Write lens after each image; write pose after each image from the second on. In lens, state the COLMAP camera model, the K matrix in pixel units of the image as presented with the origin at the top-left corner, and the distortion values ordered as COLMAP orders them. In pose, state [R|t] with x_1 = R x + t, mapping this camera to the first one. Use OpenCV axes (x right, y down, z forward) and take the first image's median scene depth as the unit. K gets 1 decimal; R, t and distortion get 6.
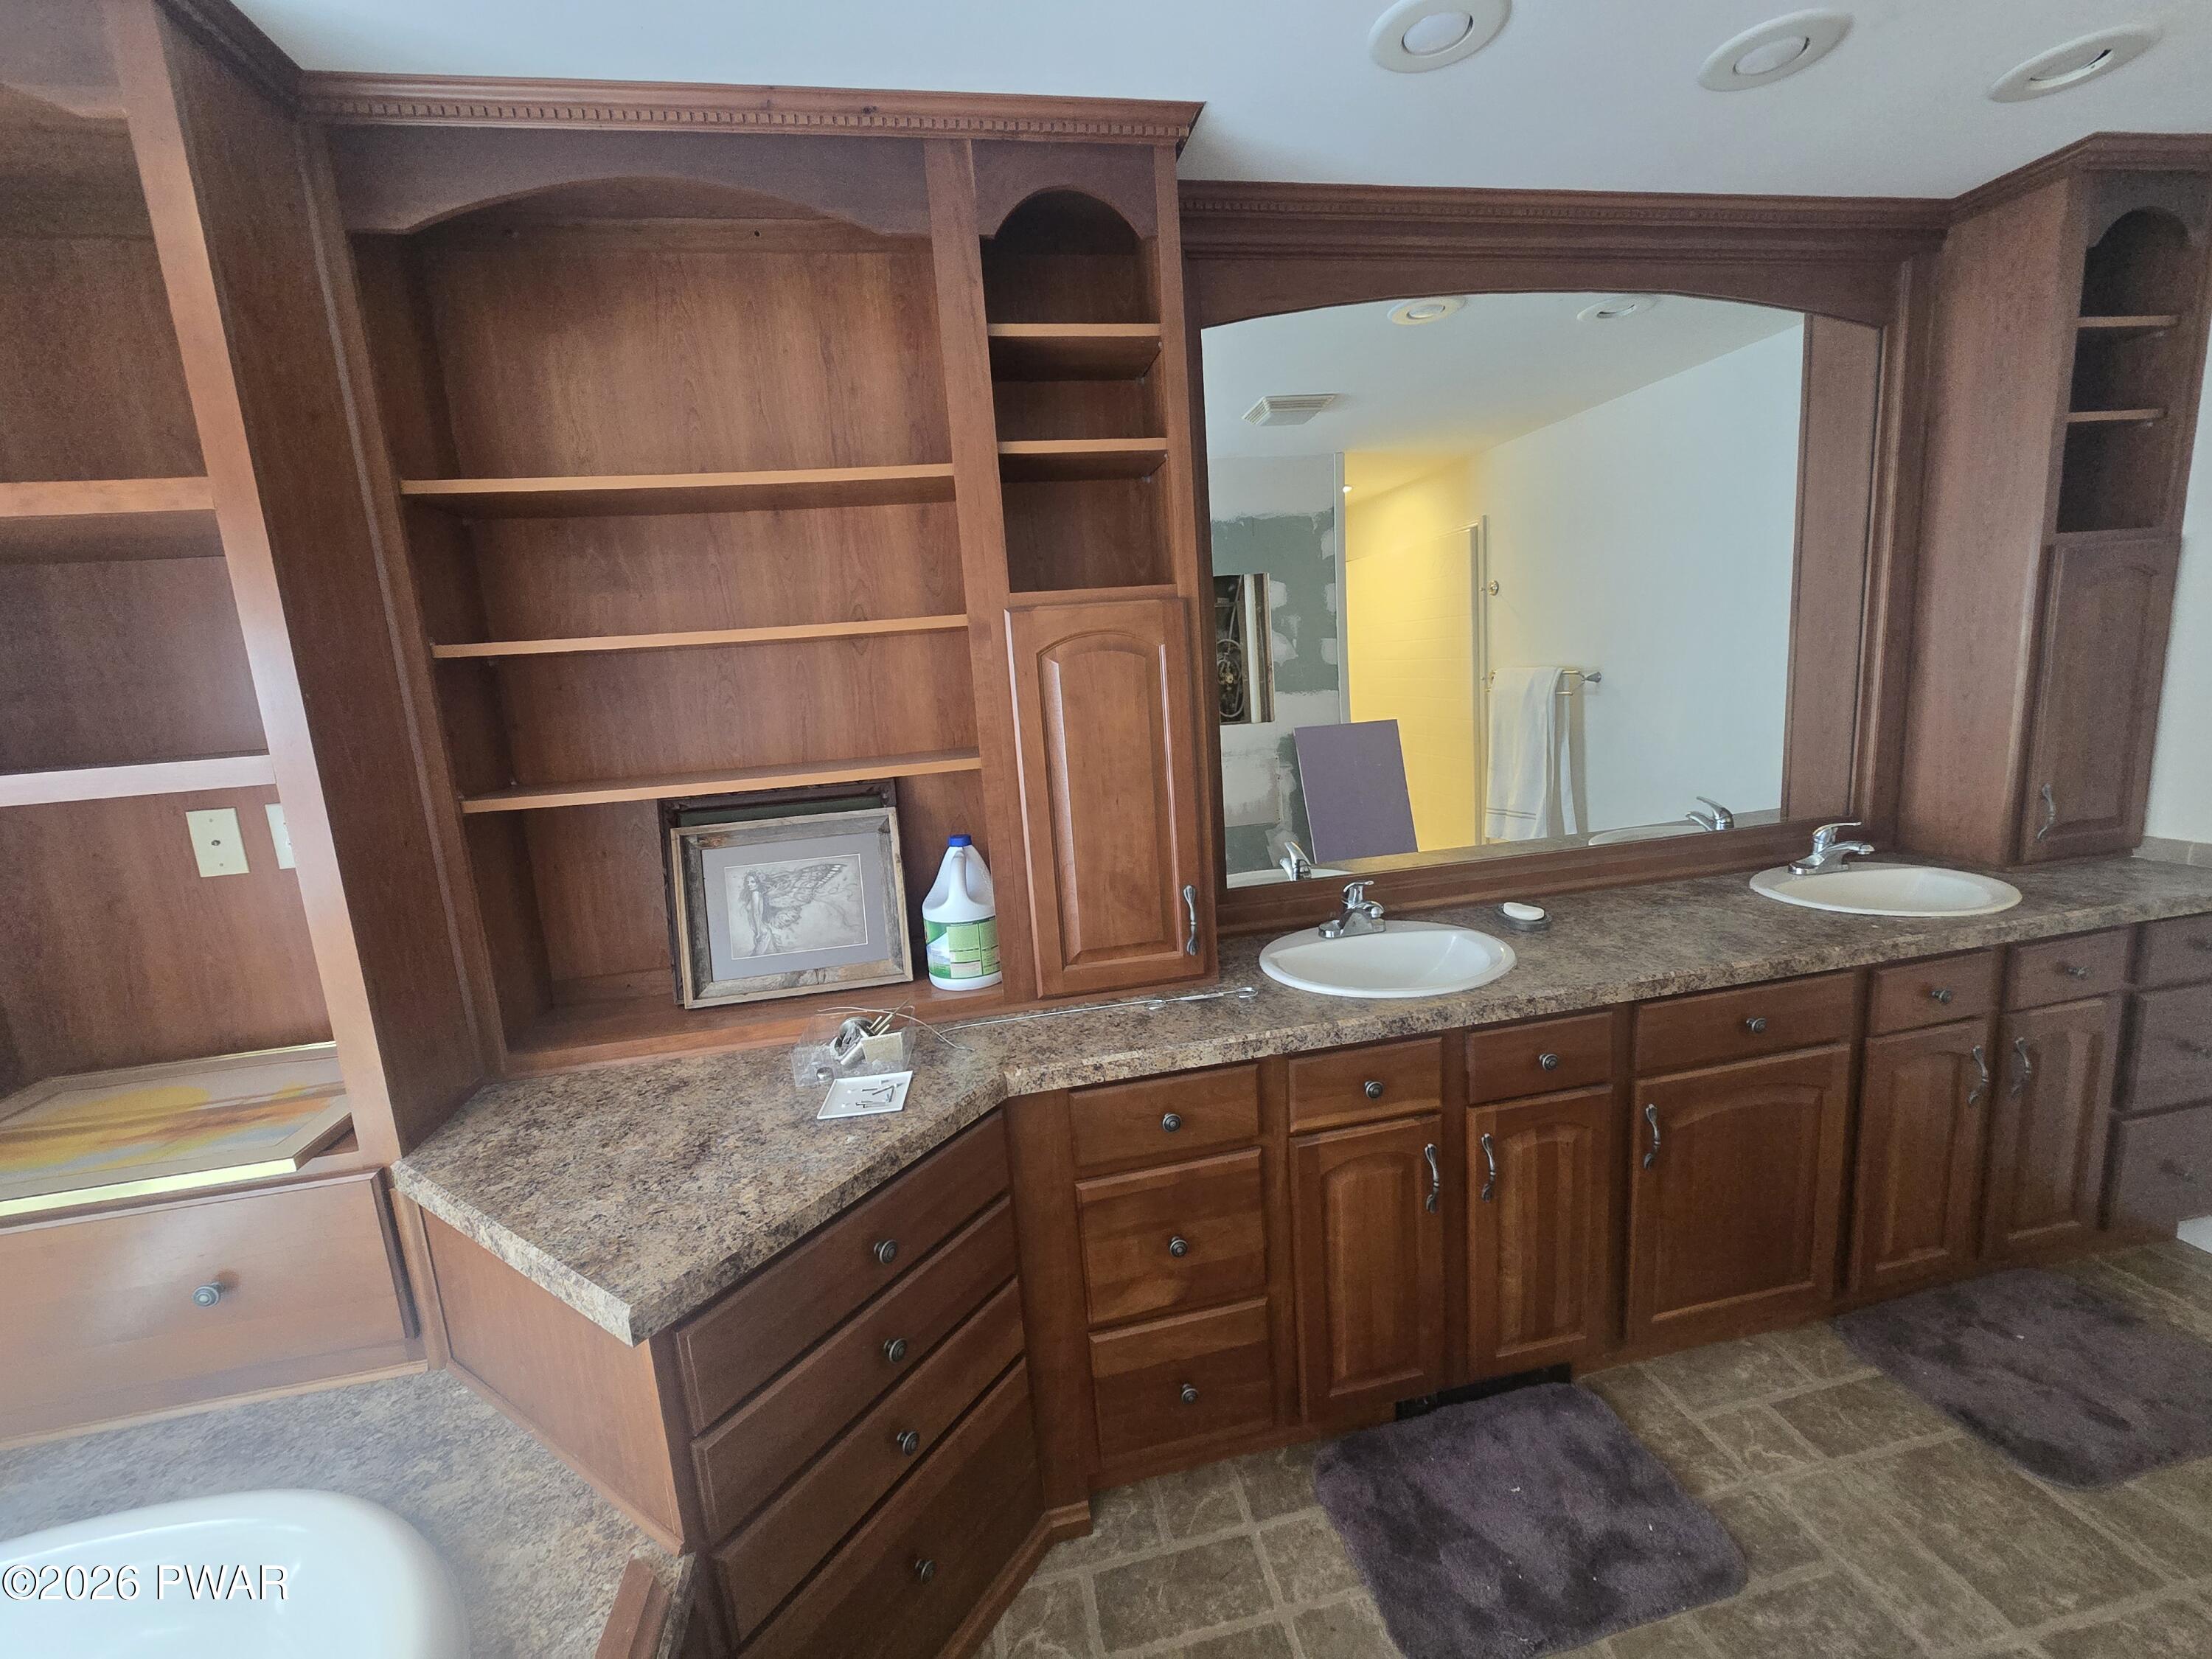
lens RADIAL K [[906.7, 0, 1108.9], [0, 906.7, 822.9], [0, 0, 1]] dist [-0.004051, -0.000619]
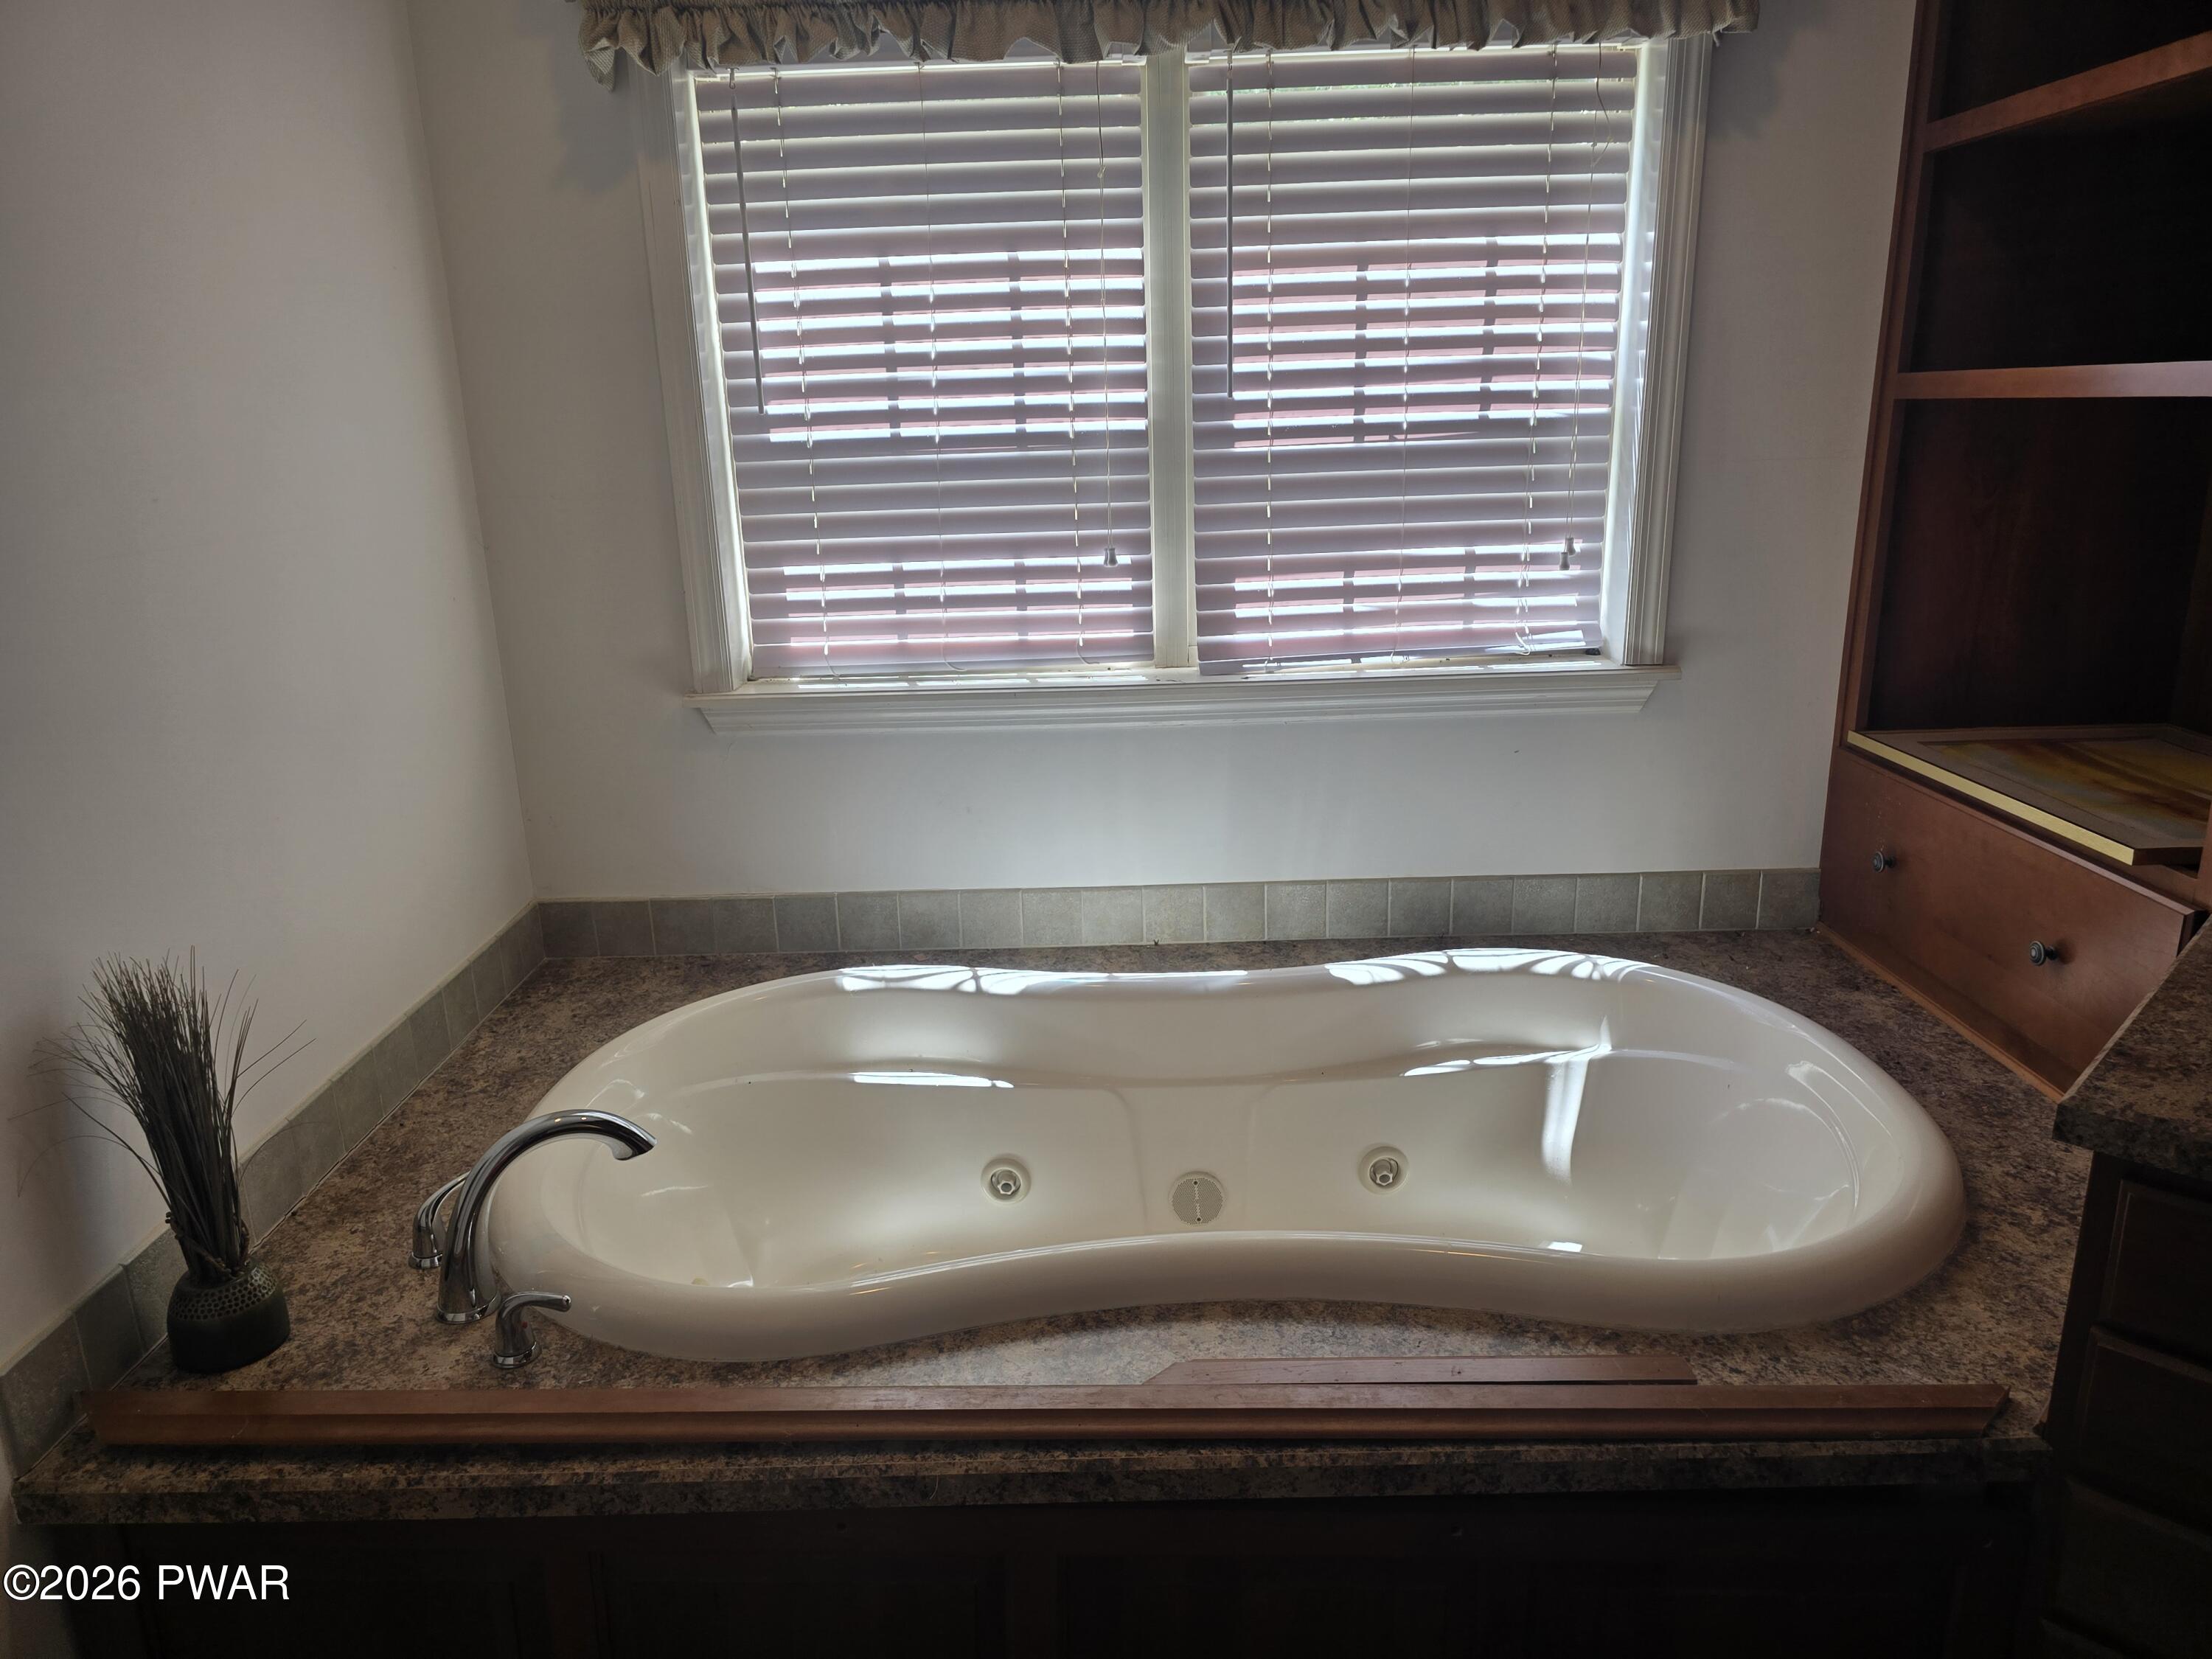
lens RADIAL K [[1485.9, 0, 1104.7], [0, 1485.9, 828.2], [0, 0, 1]] dist [-0.010166, -0.002195]
pose [[-0.171900, 0.344139, -0.923049, 0.635675], [-0.134007, 0.920118, 0.368003, -0.034900], [0.975957, 0.186954, -0.112051, 0.239546]]
